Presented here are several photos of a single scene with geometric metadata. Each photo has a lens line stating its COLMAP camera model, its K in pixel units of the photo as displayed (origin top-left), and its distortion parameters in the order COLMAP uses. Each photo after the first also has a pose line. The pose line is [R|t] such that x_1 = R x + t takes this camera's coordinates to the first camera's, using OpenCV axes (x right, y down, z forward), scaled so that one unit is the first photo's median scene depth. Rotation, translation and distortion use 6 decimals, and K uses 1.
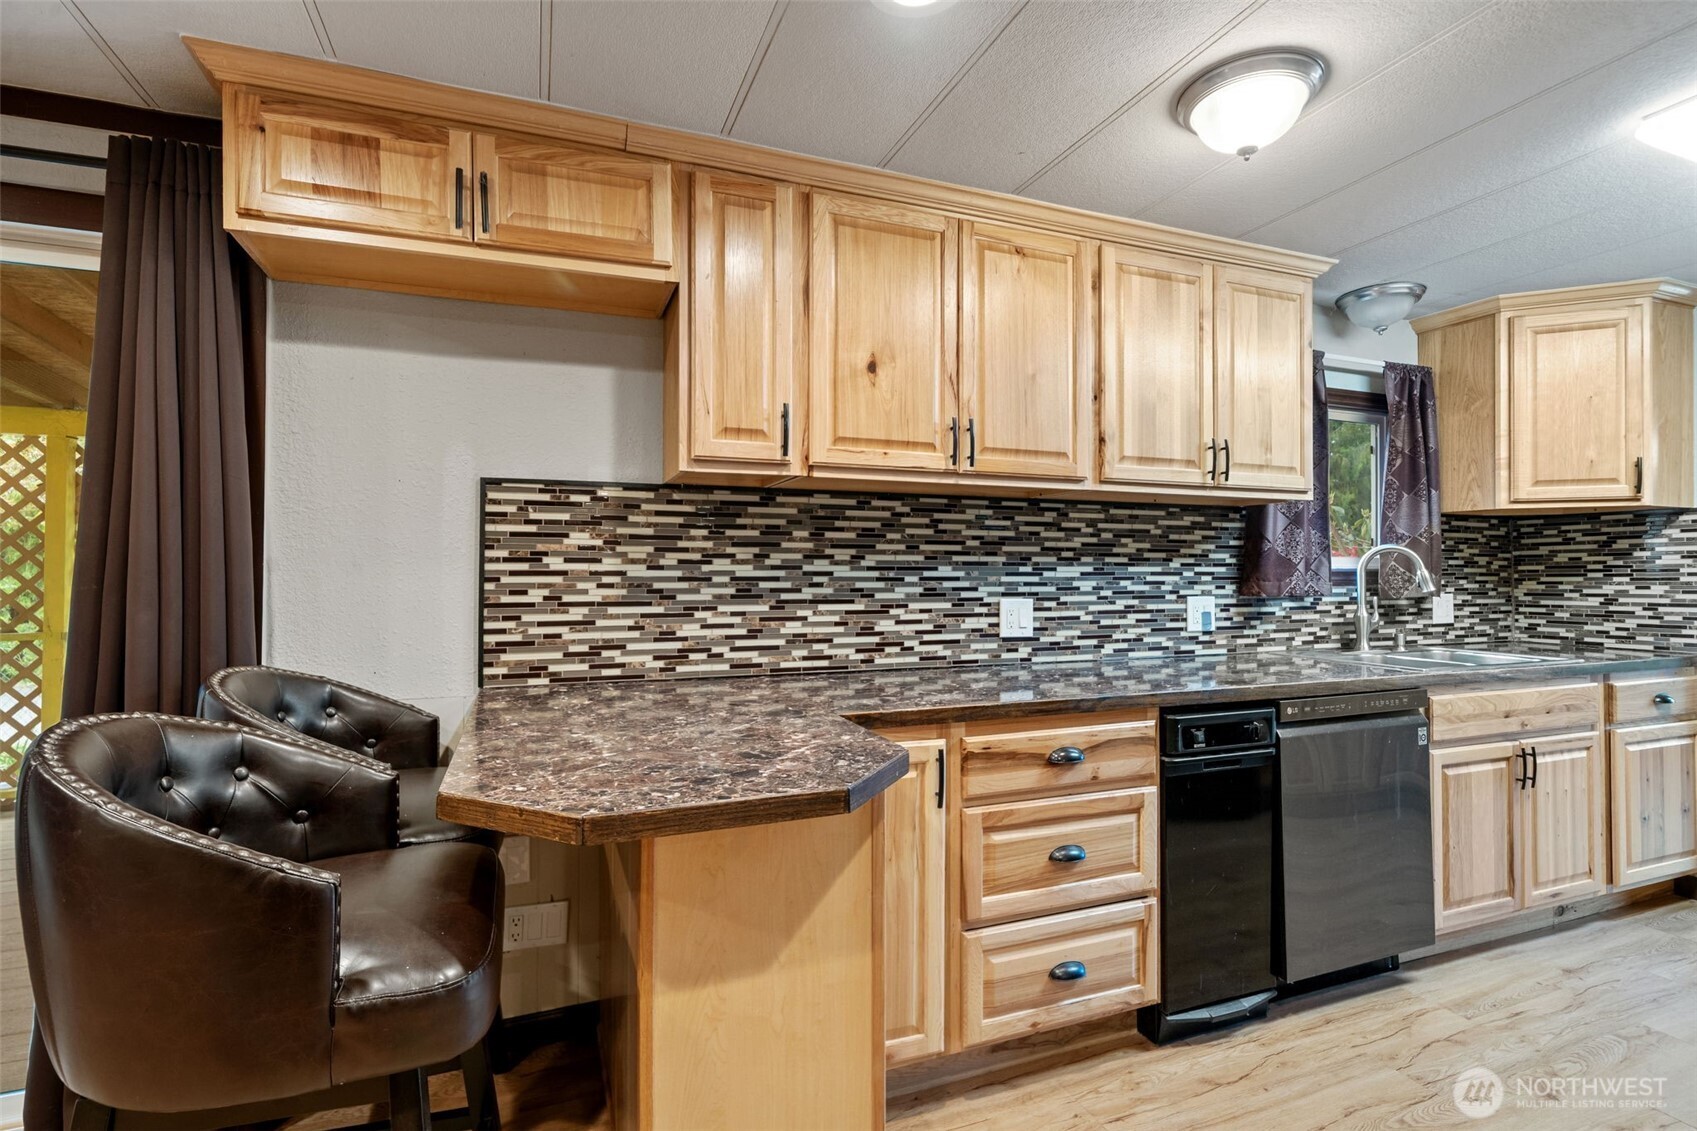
lens RADIAL K [[809.8, 0, 846.0], [0, 809.8, 559.8], [0, 0, 1]] dist [0.000125, 0.000139]
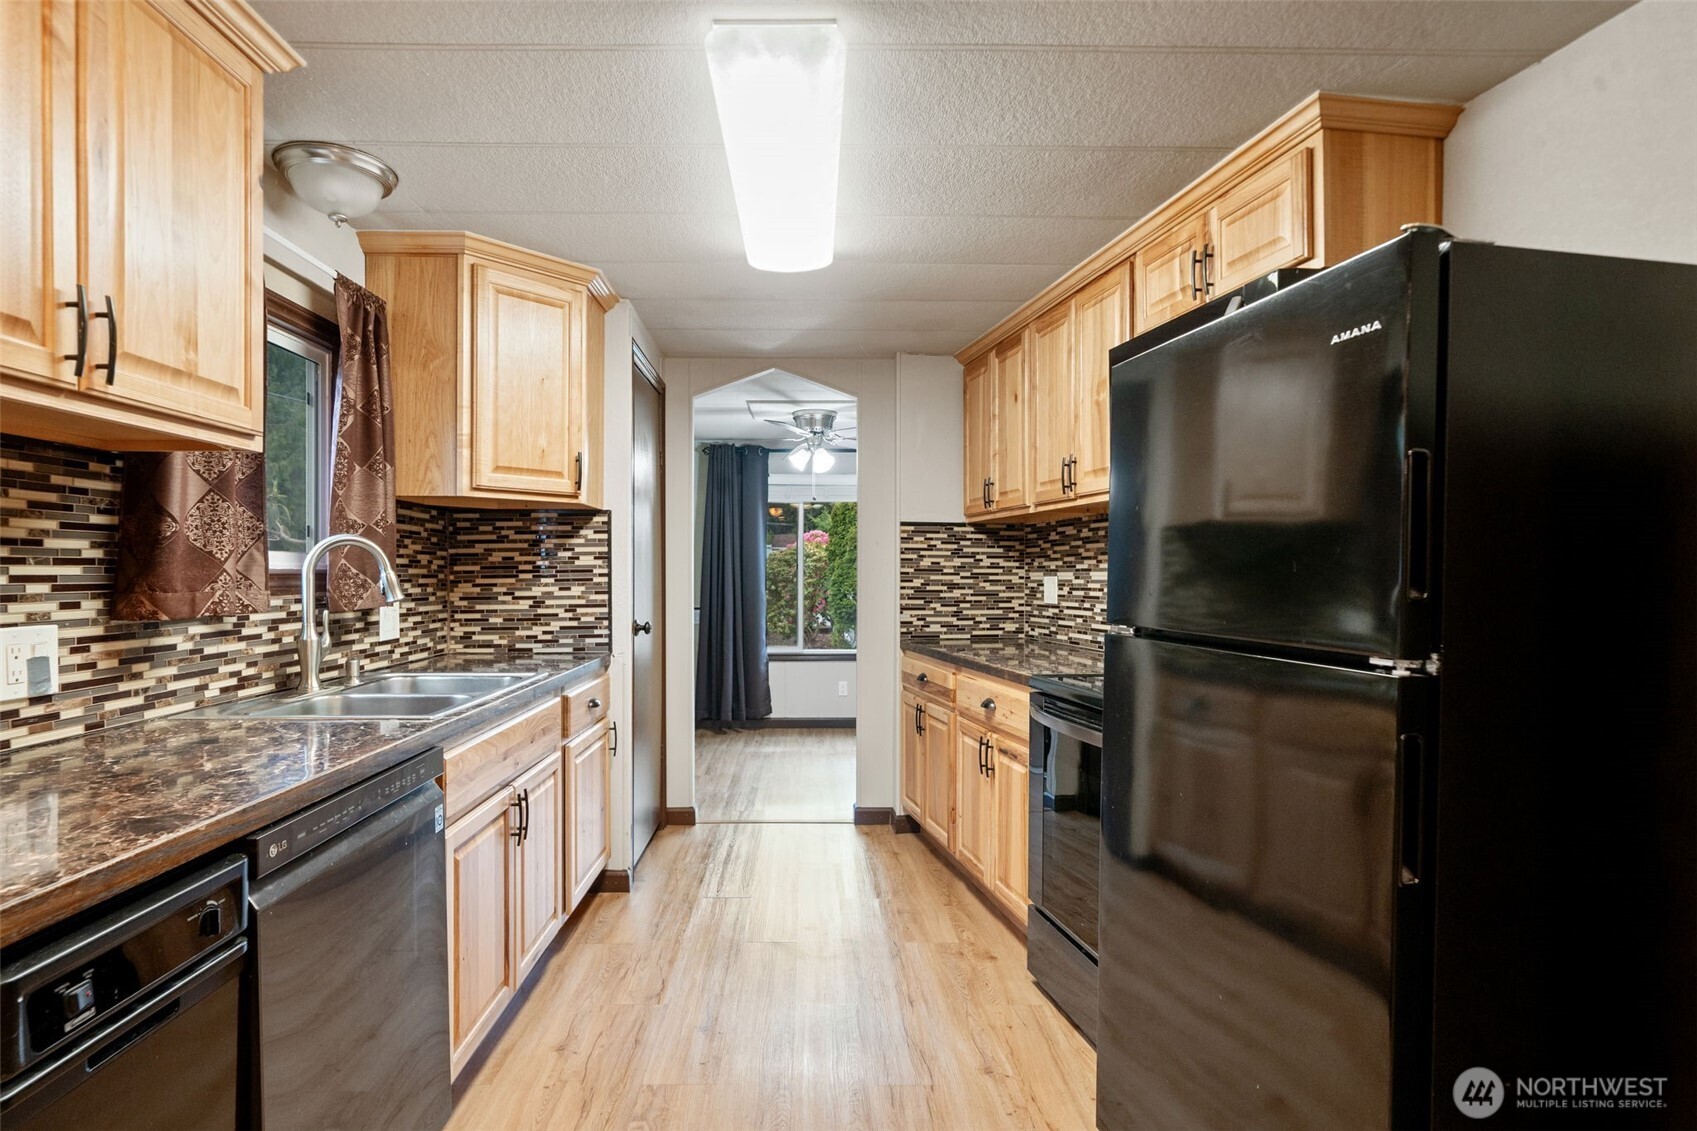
lens RADIAL K [[859.5, 0, 794.1], [0, 859.5, 576.2], [0, 0, 1]] dist [0.002480, -0.000496]
pose [[0.365272, -0.006510, 0.930878, 0.125065], [-0.012562, 0.999850, 0.011921, 0.003348], [-0.930816, -0.016048, 0.365136, 0.377362]]
